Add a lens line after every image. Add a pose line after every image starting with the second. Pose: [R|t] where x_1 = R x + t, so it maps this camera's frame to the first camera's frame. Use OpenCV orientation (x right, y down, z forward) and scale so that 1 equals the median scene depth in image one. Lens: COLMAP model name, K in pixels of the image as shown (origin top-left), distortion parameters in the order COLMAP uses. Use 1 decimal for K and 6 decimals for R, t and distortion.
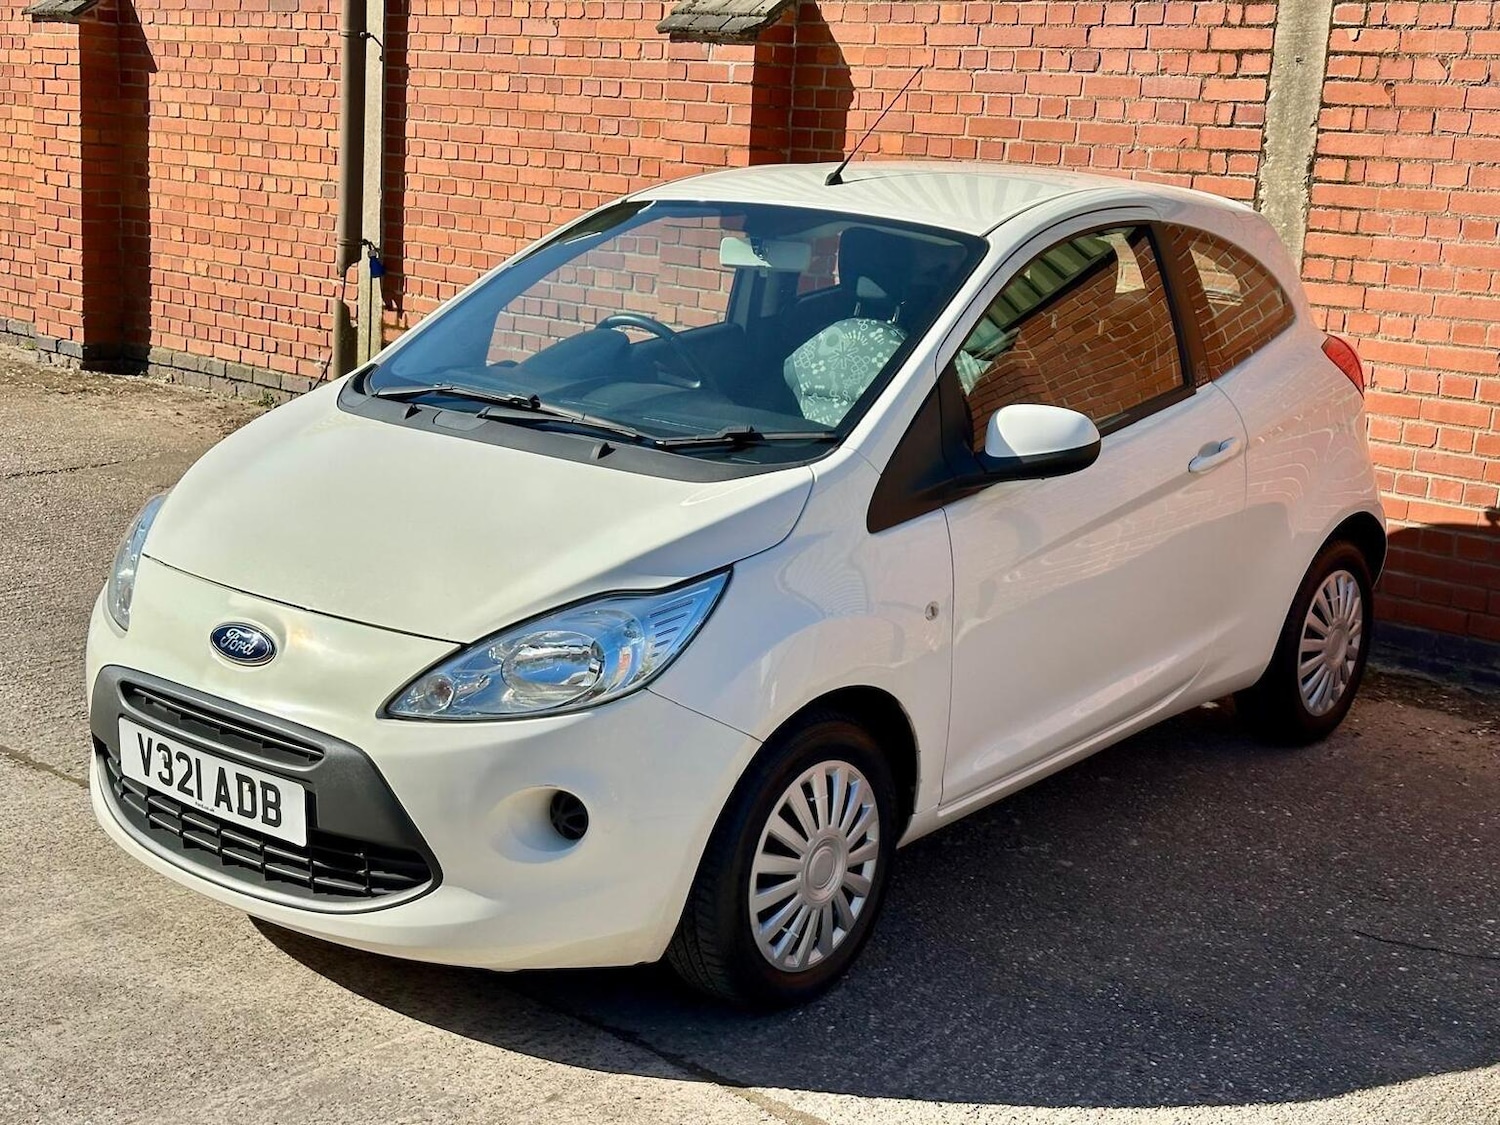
lens RADIAL K [[2078.0, 0, 747.3], [0, 2078.0, 554.5], [0, 0, 1]] dist [0.227988, -0.546030]
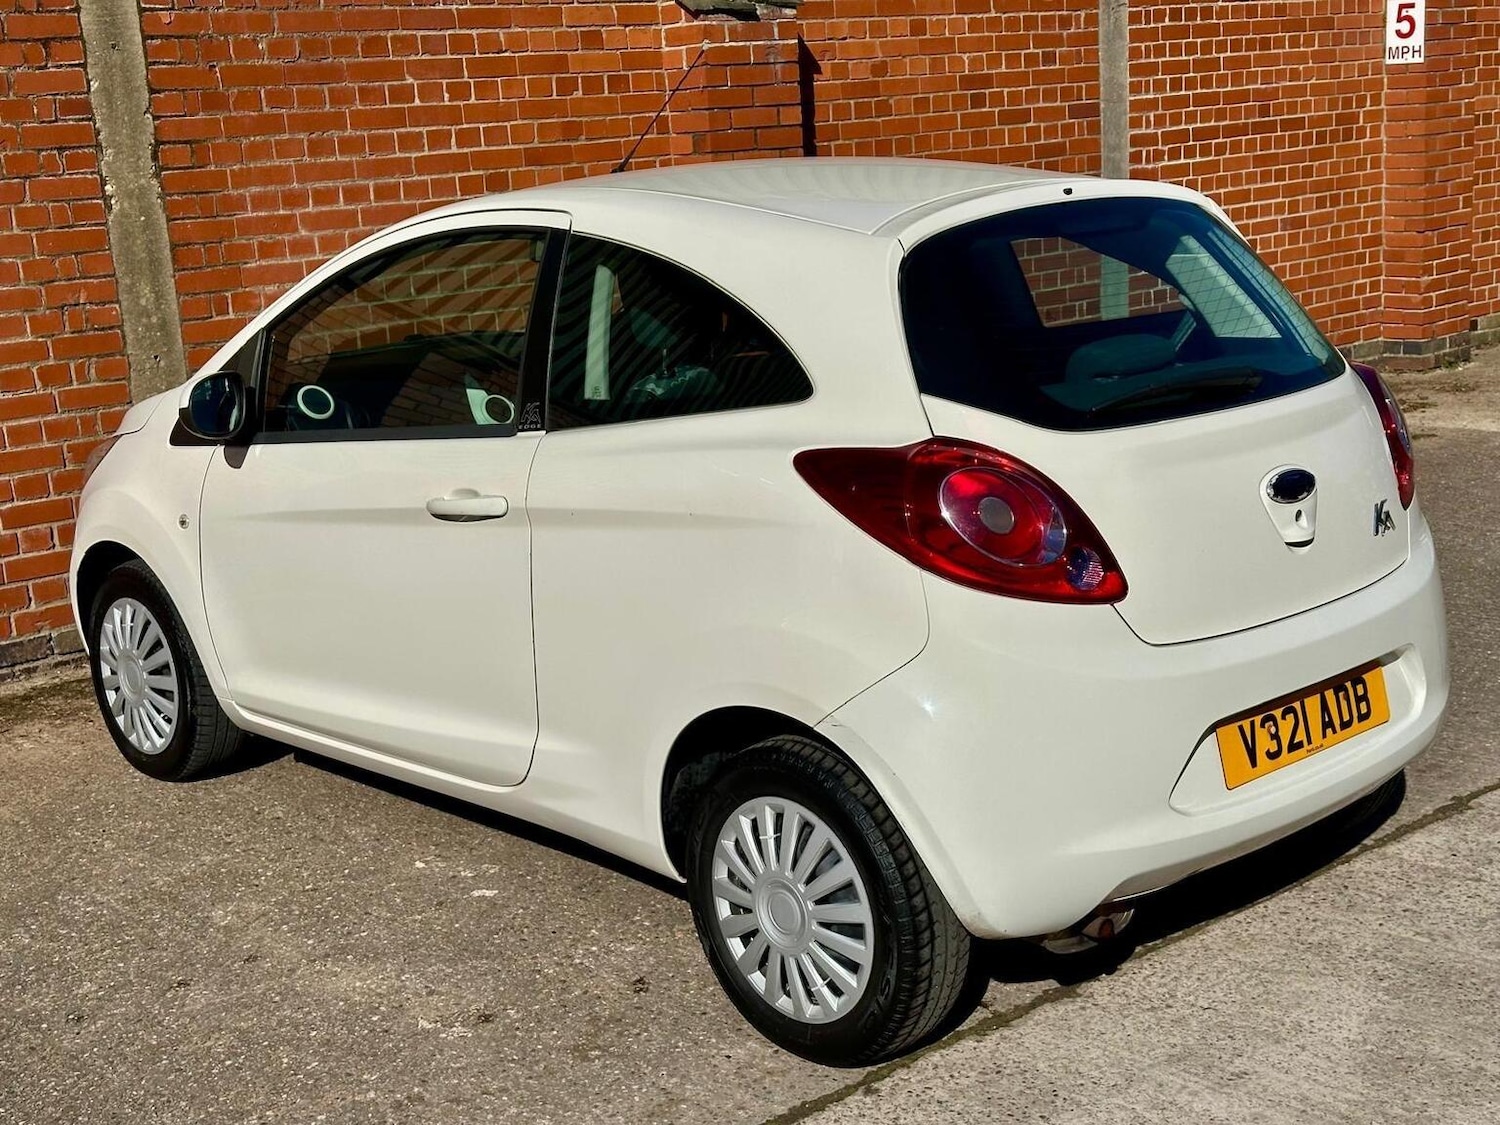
lens RADIAL K [[2078.0, 0, 747.3], [0, 2078.0, 554.5], [0, 0, 1]] dist [0.227988, -0.546030]
pose [[0.115830, -0.279265, 0.953202, -0.669437], [0.262114, 0.934238, 0.241858, -0.174394], [-0.958060, 0.221833, 0.181412, 0.600609]]
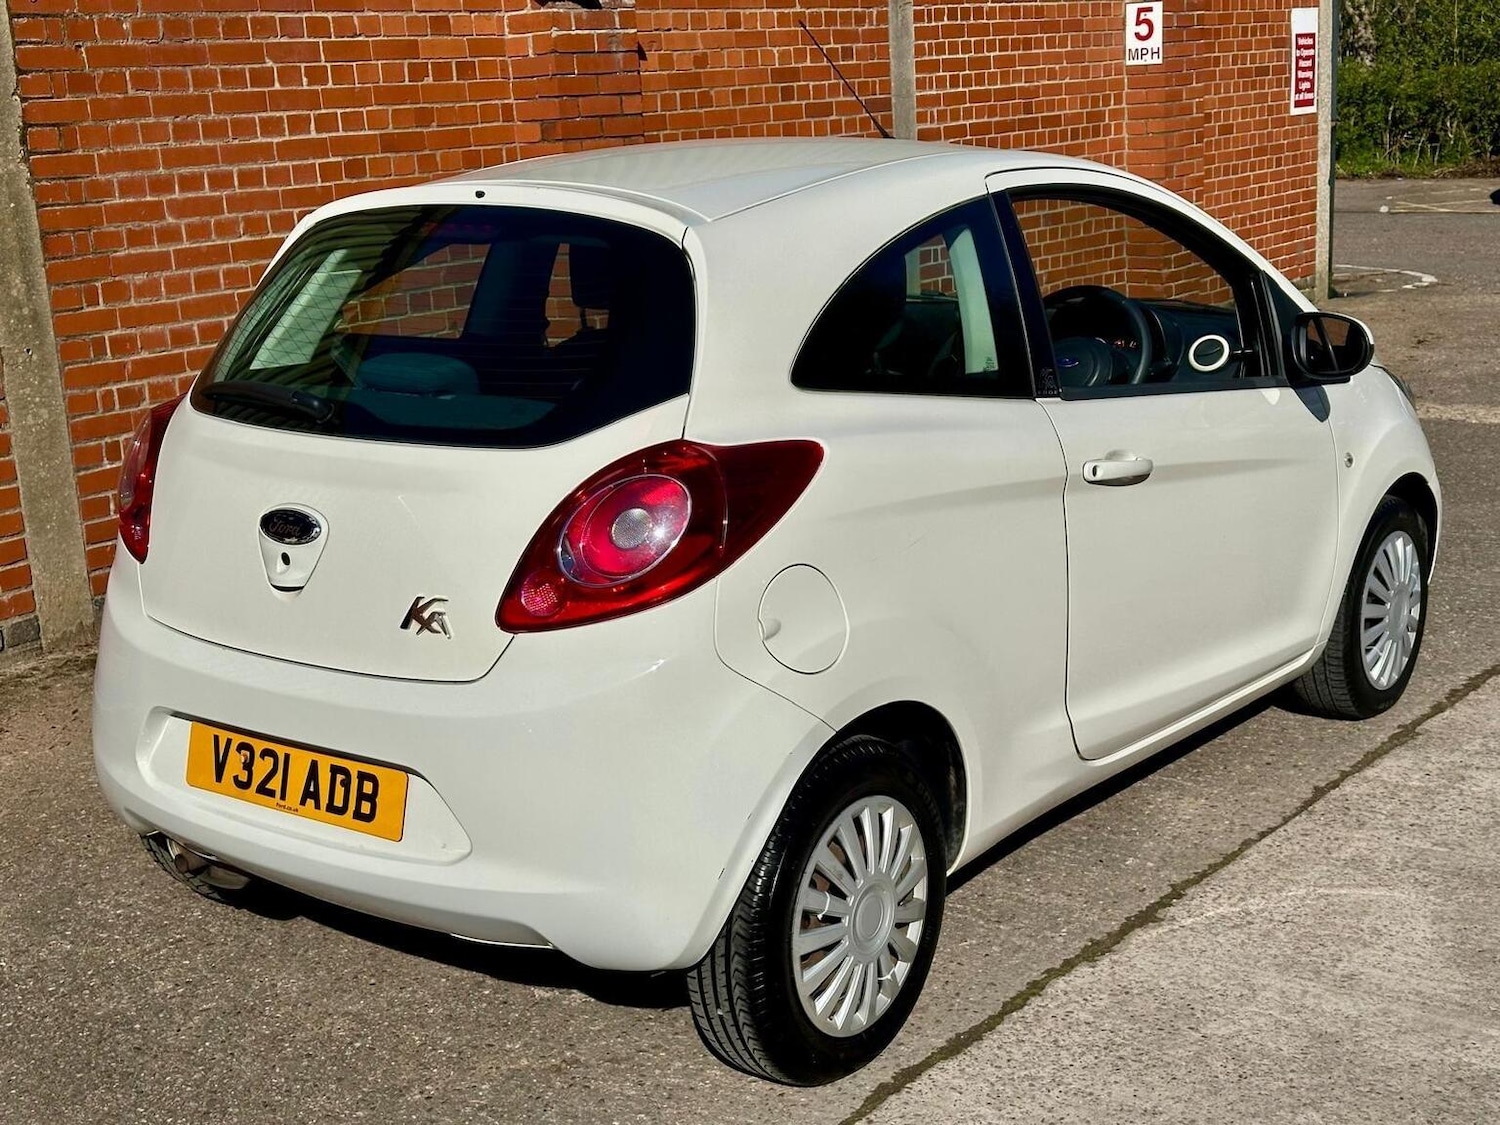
lens RADIAL K [[2078.4, 0, 754.1], [0, 2078.4, 556.5], [0, 0, 1]] dist [0.226284, -0.544099]
pose [[-0.071908, -0.276108, 0.958433, -0.687539], [0.248884, 0.925557, 0.285310, -0.197988], [-0.965860, 0.259054, 0.002163, 0.731479]]
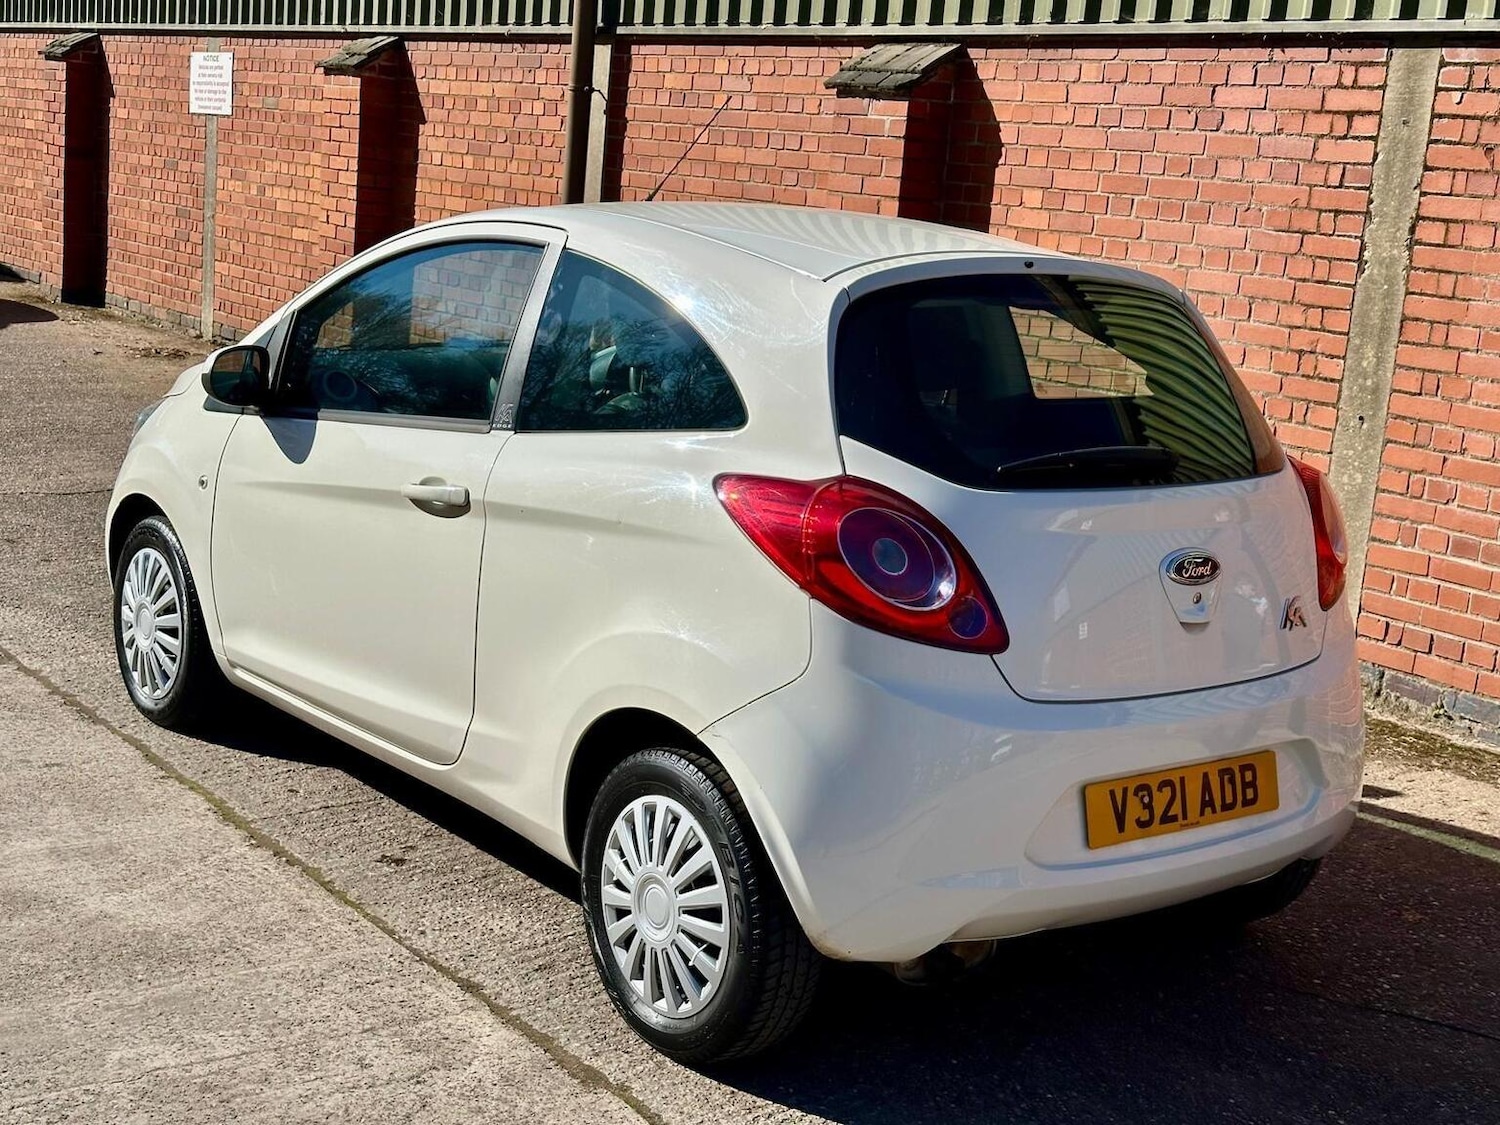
lens RADIAL K [[2078.0, 0, 747.3], [0, 2078.0, 554.5], [0, 0, 1]] dist [0.227988, -0.546030]
pose [[0.980885, 0.058990, -0.185431, 0.152450], [-0.064734, 0.997588, -0.025066, 0.013691], [0.183505, 0.036590, 0.982338, -0.026711]]
